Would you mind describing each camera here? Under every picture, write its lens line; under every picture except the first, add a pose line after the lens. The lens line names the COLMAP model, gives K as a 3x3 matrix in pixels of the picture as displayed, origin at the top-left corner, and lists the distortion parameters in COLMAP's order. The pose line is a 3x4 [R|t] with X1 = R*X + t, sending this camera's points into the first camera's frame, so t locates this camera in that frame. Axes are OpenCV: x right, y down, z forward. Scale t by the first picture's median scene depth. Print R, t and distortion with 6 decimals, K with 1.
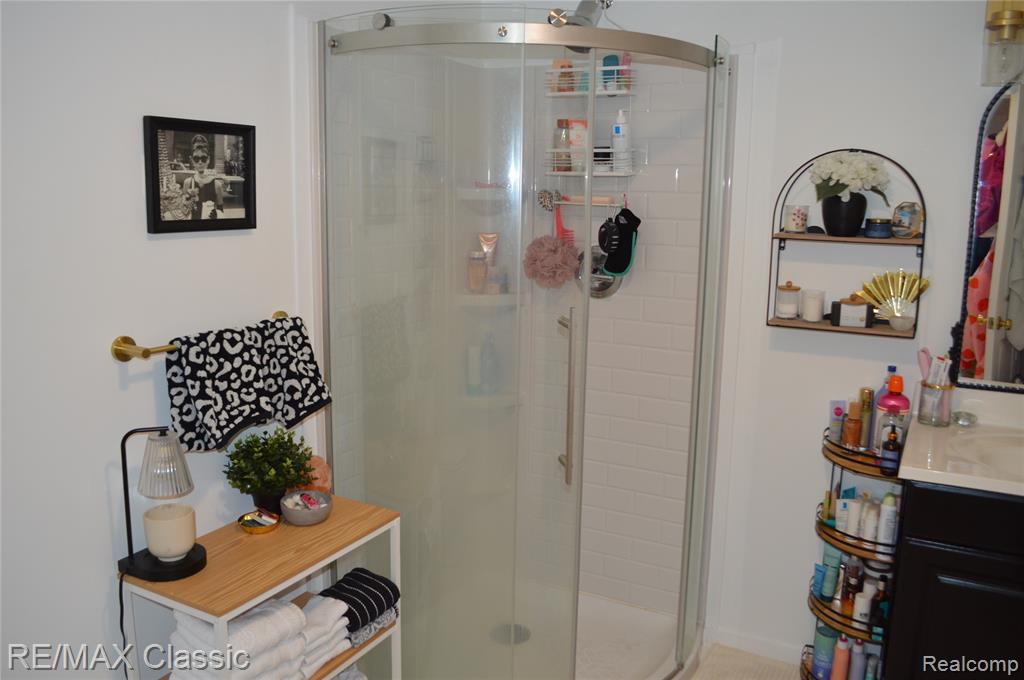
lens RADIAL K [[816.3, 0, 512.1], [0, 816.3, 341.1], [0, 0, 1]] dist [-0.088837, 0.012310]
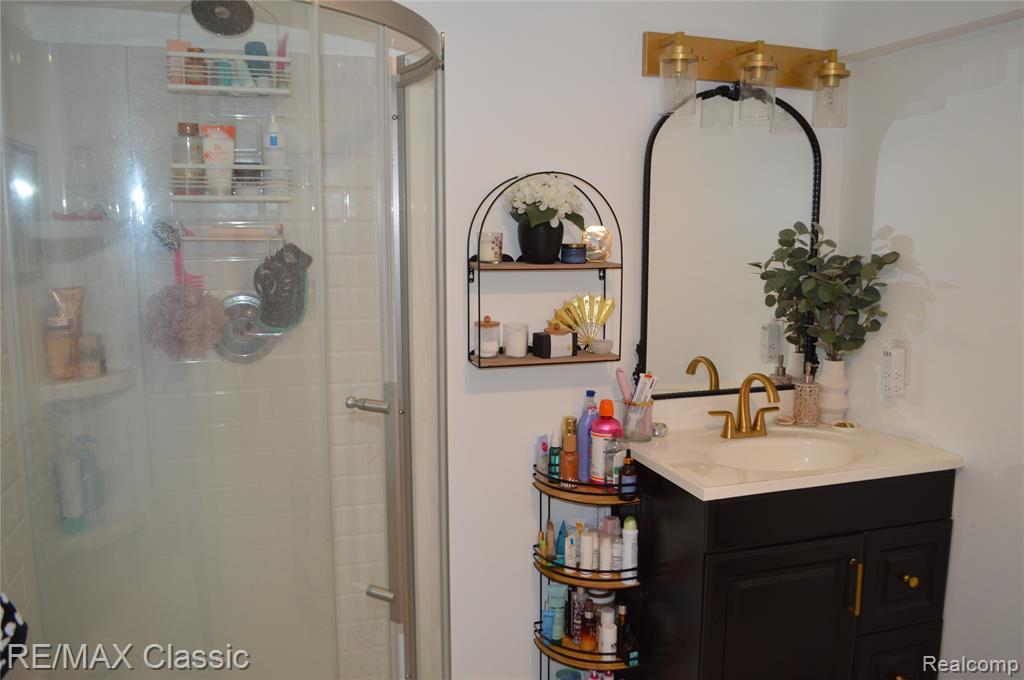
lens RADIAL K [[816.3, 0, 512.4], [0, 816.3, 334.3], [0, 0, 1]] dist [-0.088837, 0.012310]
pose [[0.685332, -0.113782, 0.719287, -0.298744], [0.135463, 0.990398, 0.027600, -0.076025], [-0.715520, 0.078521, 0.694165, 0.350428]]
